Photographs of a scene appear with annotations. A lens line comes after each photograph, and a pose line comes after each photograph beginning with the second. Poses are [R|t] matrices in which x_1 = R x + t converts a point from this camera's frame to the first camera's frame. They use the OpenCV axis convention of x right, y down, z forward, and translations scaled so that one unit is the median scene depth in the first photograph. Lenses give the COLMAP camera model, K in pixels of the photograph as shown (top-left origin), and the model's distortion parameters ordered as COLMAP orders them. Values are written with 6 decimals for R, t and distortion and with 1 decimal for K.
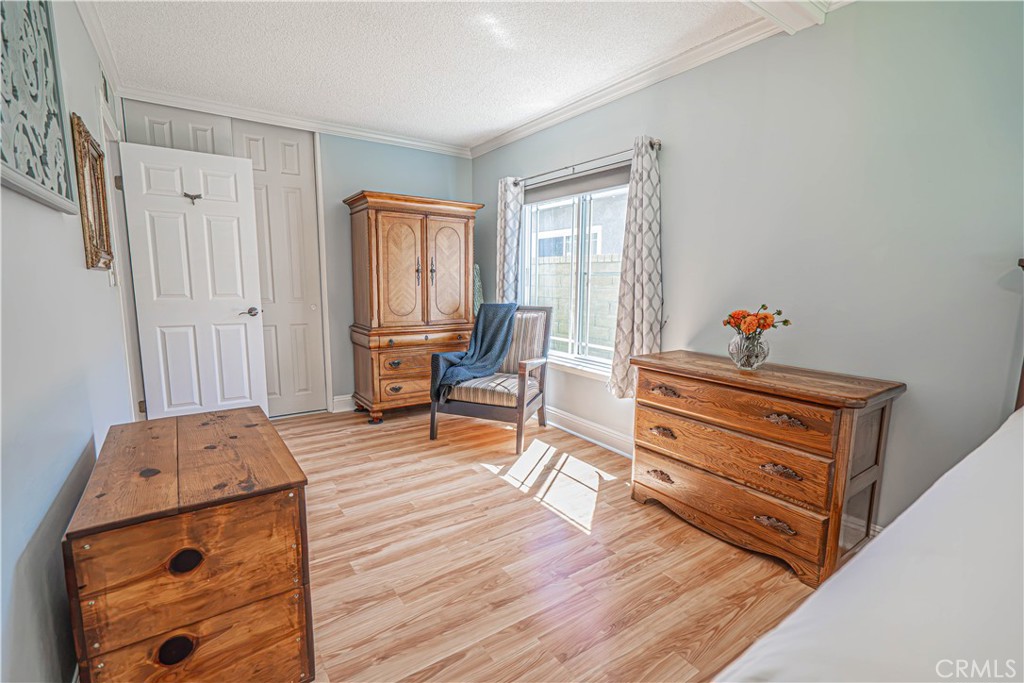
lens RADIAL K [[471.3, 0, 518.0], [0, 471.3, 344.5], [0, 0, 1]] dist [-0.003775, 0.001817]
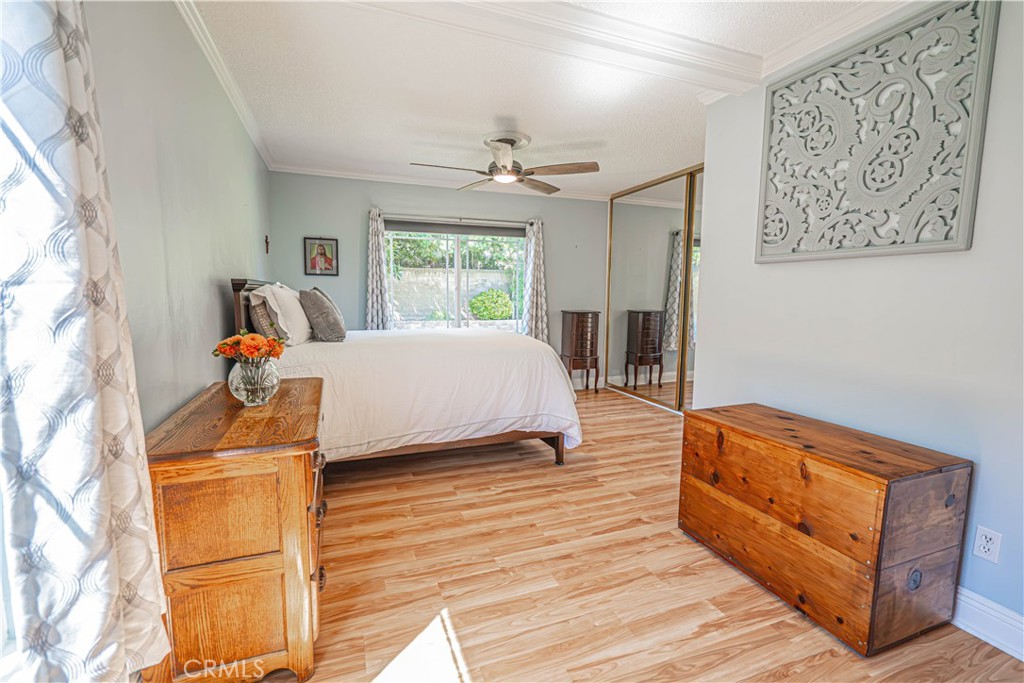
lens RADIAL K [[471.3, 0, 515.2], [0, 471.3, 345.2], [0, 0, 1]] dist [-0.003775, 0.001817]
pose [[-0.971627, -0.039421, 0.233210, -0.083829], [0.020783, 0.967968, 0.250212, -0.147904], [-0.235603, 0.247959, -0.939685, 0.978422]]
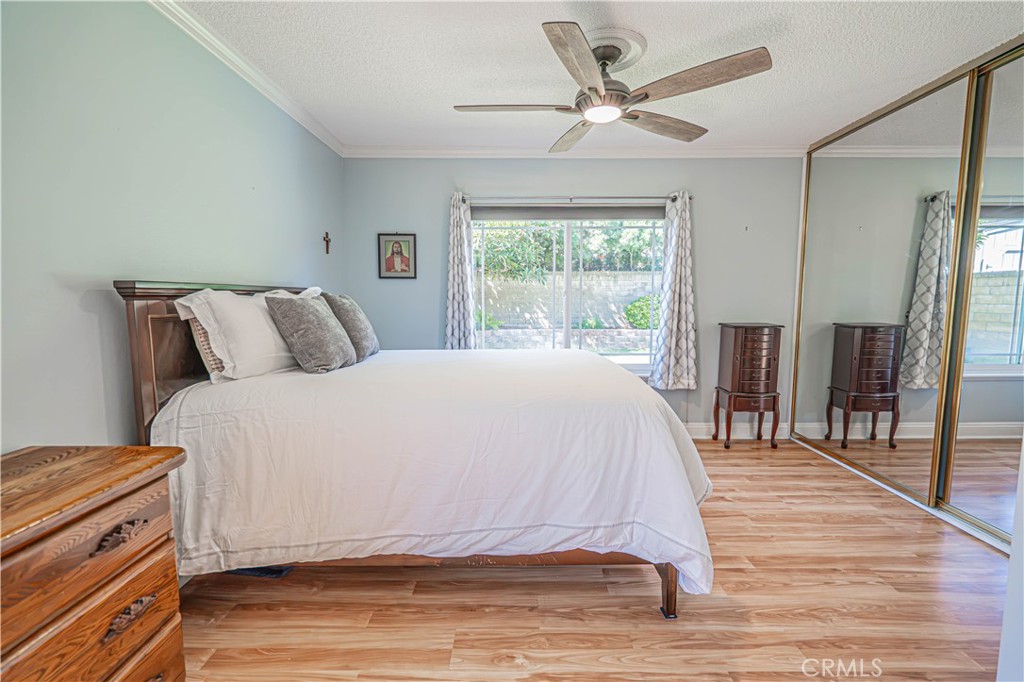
lens RADIAL K [[471.3, 0, 508.5], [0, 471.3, 344.8], [0, 0, 1]] dist [-0.003775, 0.001817]
pose [[-0.815519, -0.062801, 0.575312, -0.091470], [0.079626, 0.972464, 0.219027, -0.091843], [-0.573226, 0.224430, -0.788063, 0.592900]]
